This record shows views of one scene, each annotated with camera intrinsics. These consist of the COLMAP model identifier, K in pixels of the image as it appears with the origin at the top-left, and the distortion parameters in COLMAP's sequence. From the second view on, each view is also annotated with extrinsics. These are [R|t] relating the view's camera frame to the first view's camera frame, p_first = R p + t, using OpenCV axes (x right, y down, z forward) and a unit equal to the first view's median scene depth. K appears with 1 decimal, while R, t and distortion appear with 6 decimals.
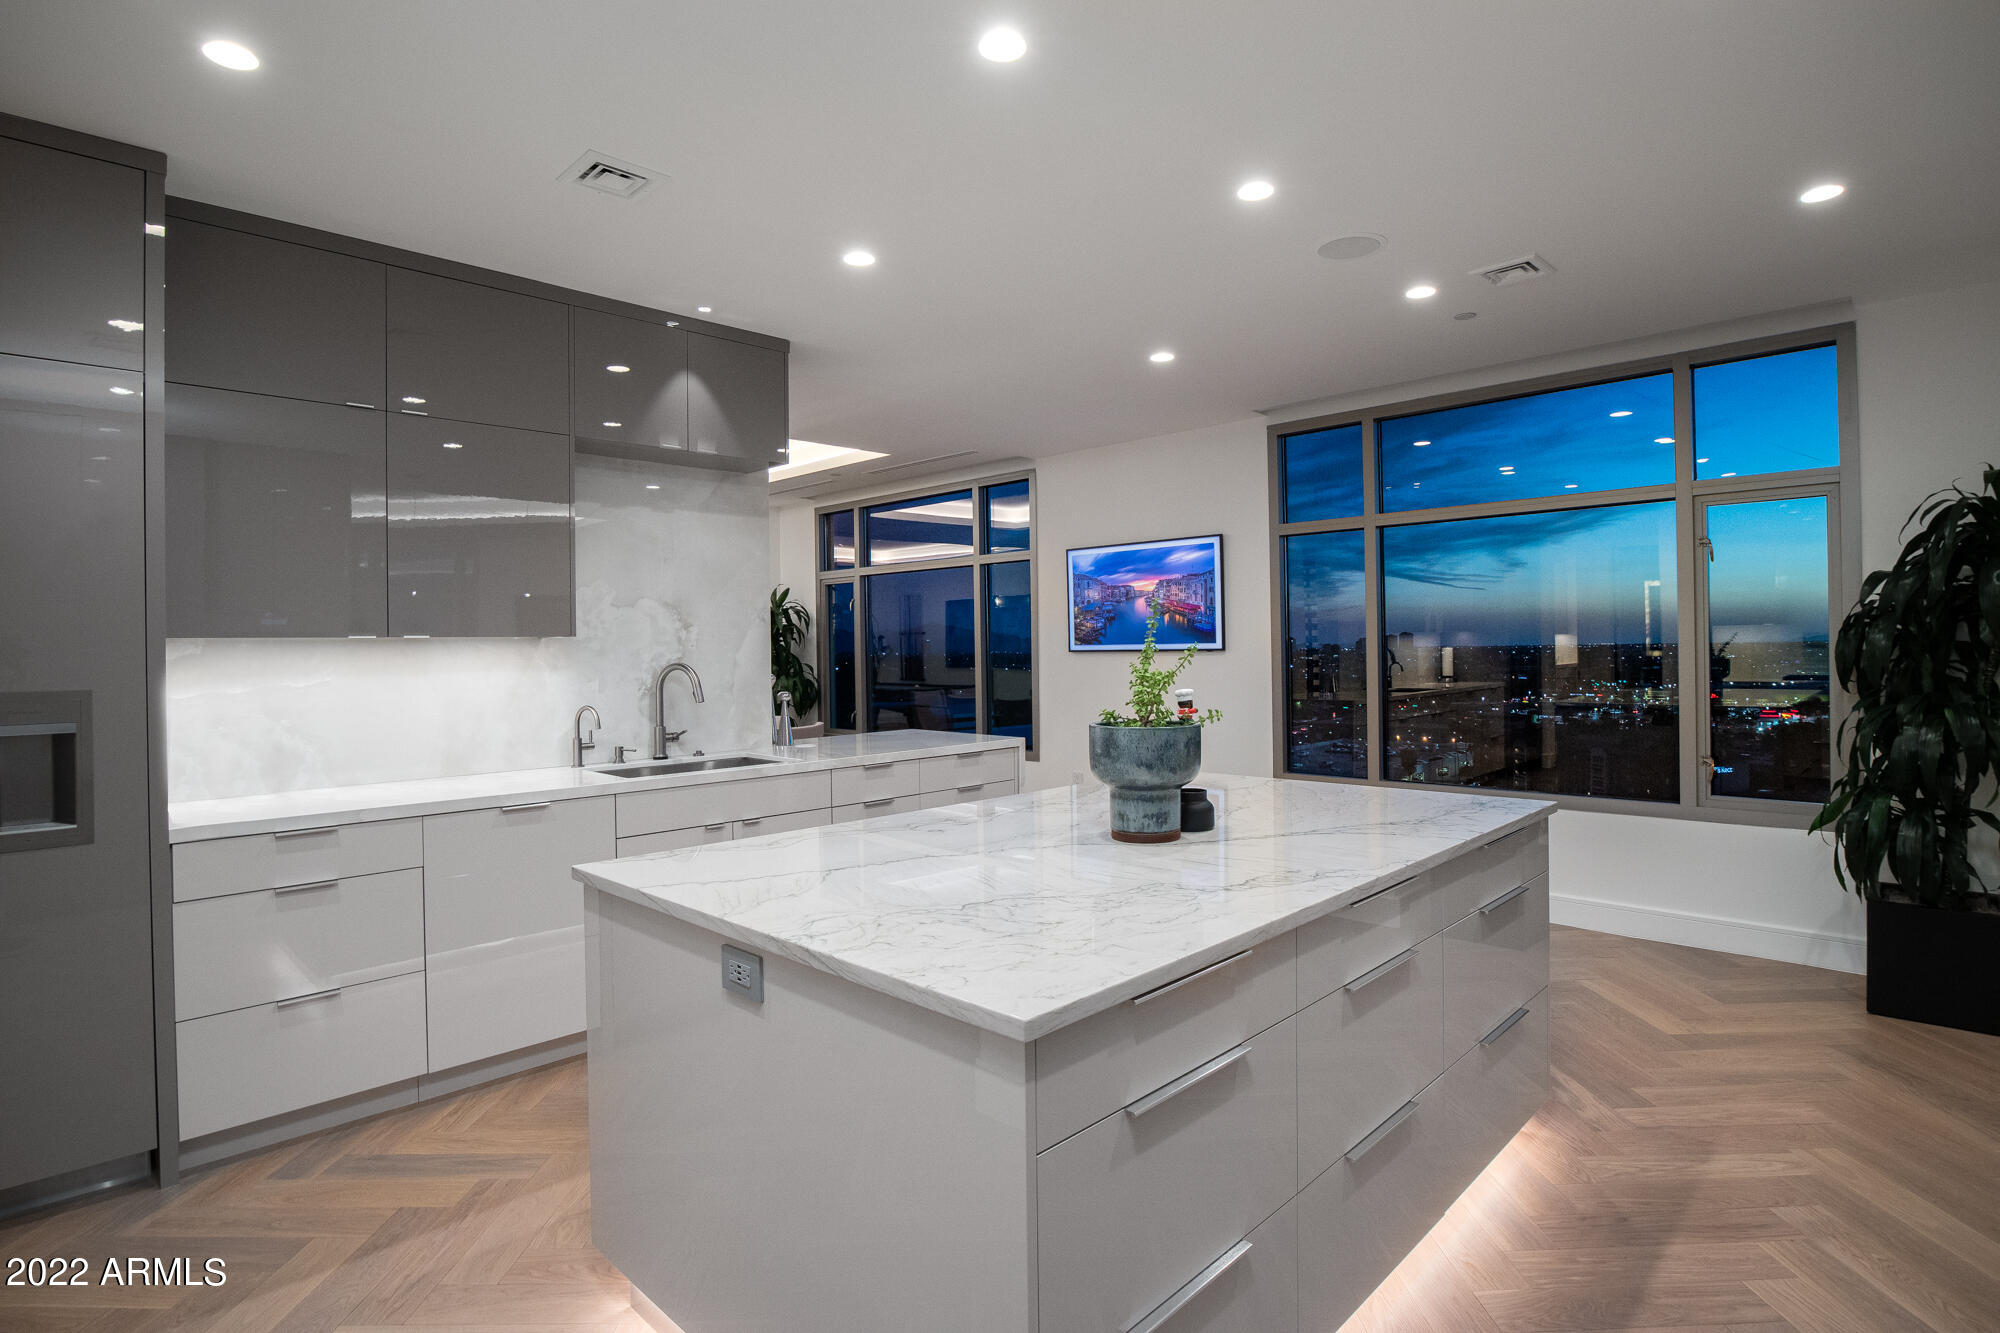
lens RADIAL K [[1005.9, 0, 990.1], [0, 1005.9, 636.6], [0, 0, 1]] dist [-0.018396, -0.001984]
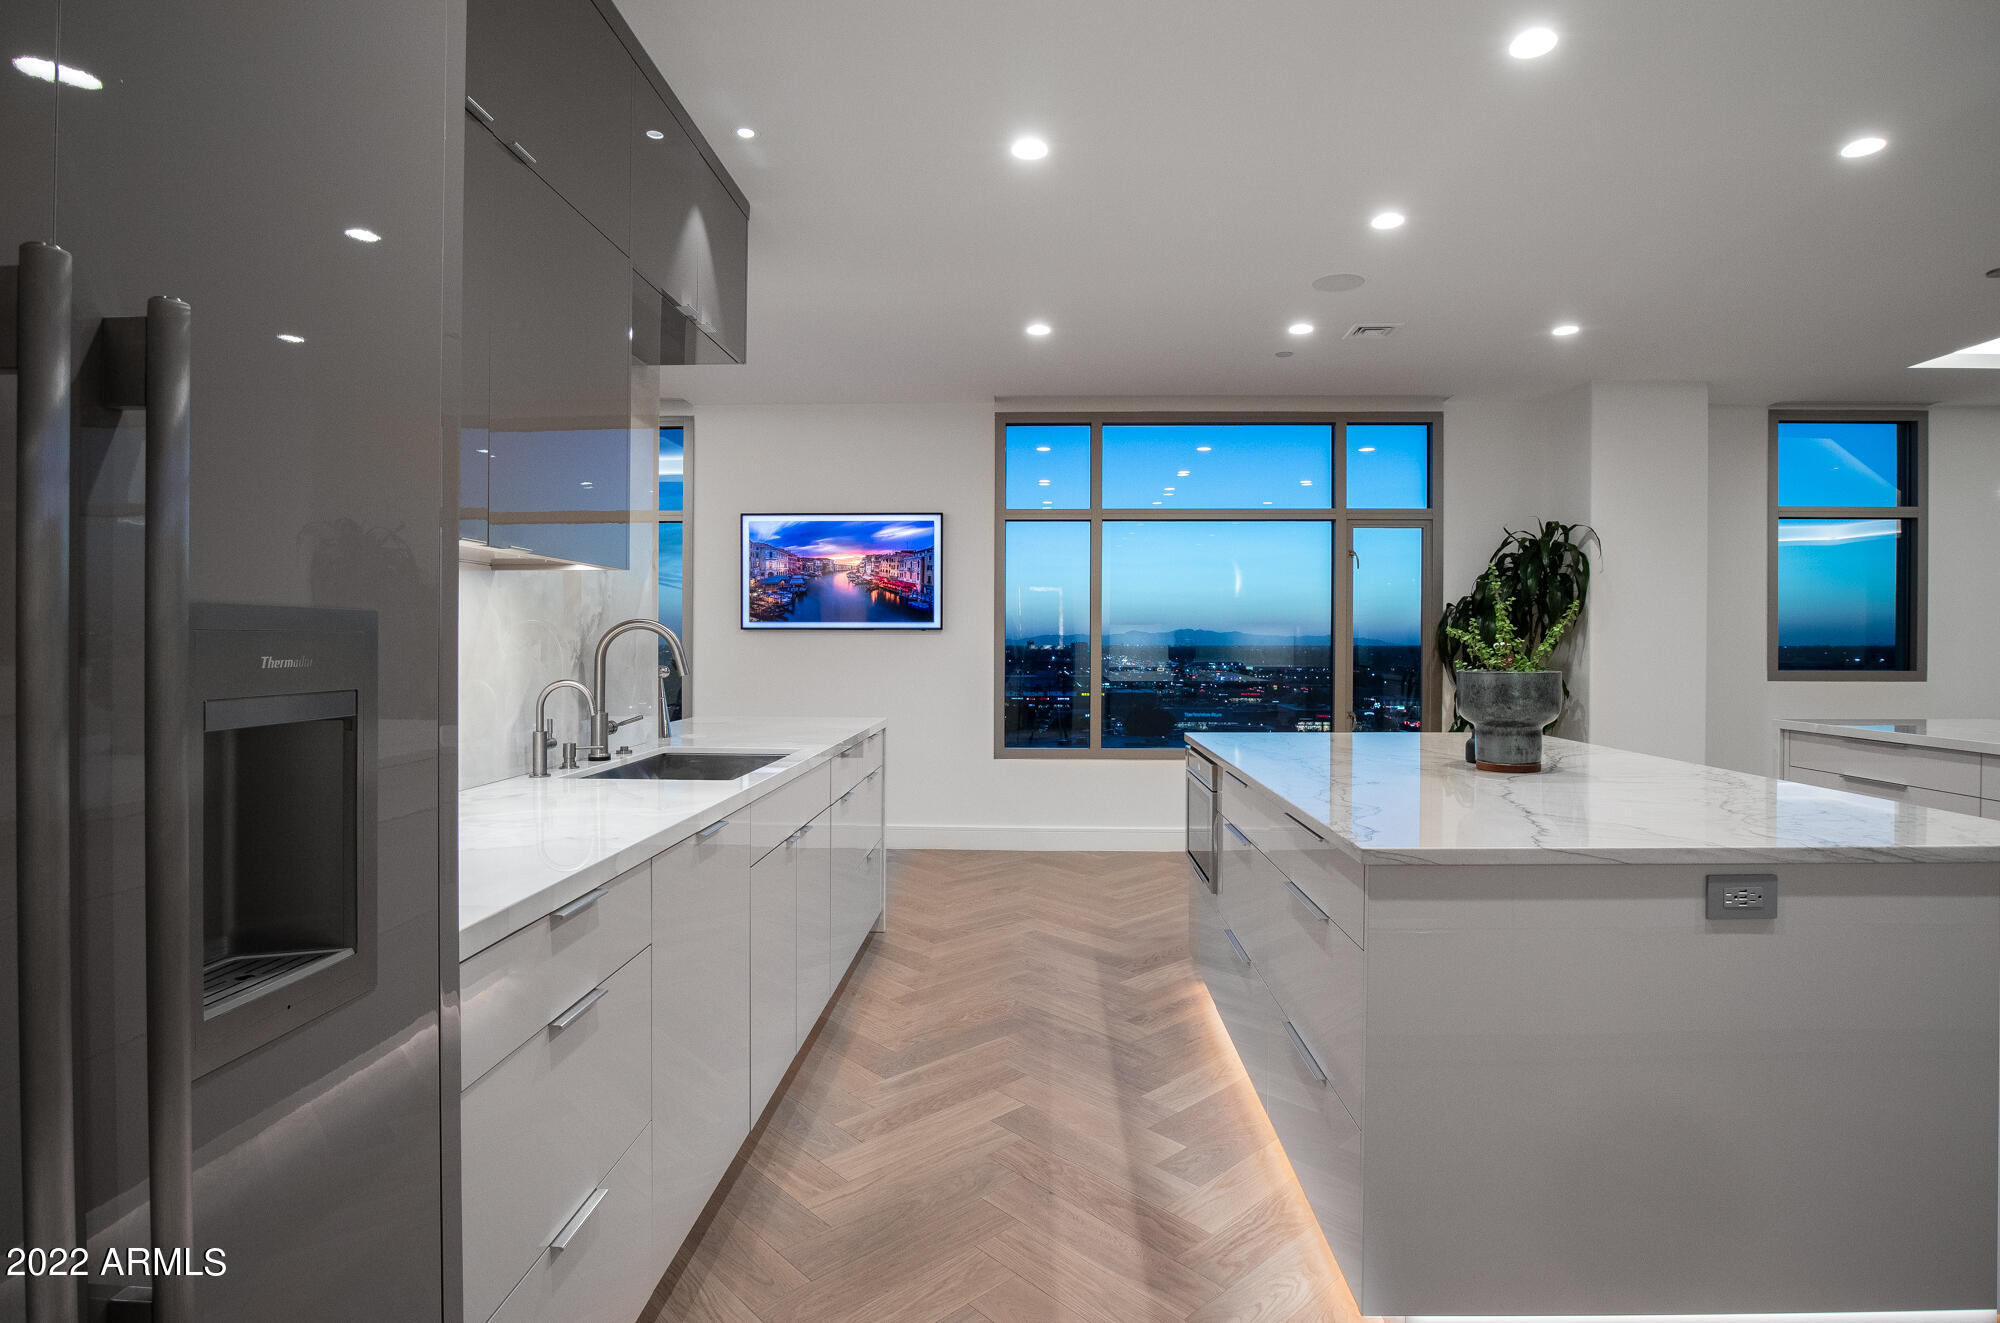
lens RADIAL K [[993.8, 0, 1047.2], [0, 993.8, 651.6], [0, 0, 1]] dist [-0.053370, -0.000008]
pose [[0.726615, 0.008383, 0.686993, -0.354474], [-0.017894, 0.999817, 0.006726, 0.026113], [-0.686811, -0.017180, 0.726633, 0.201309]]
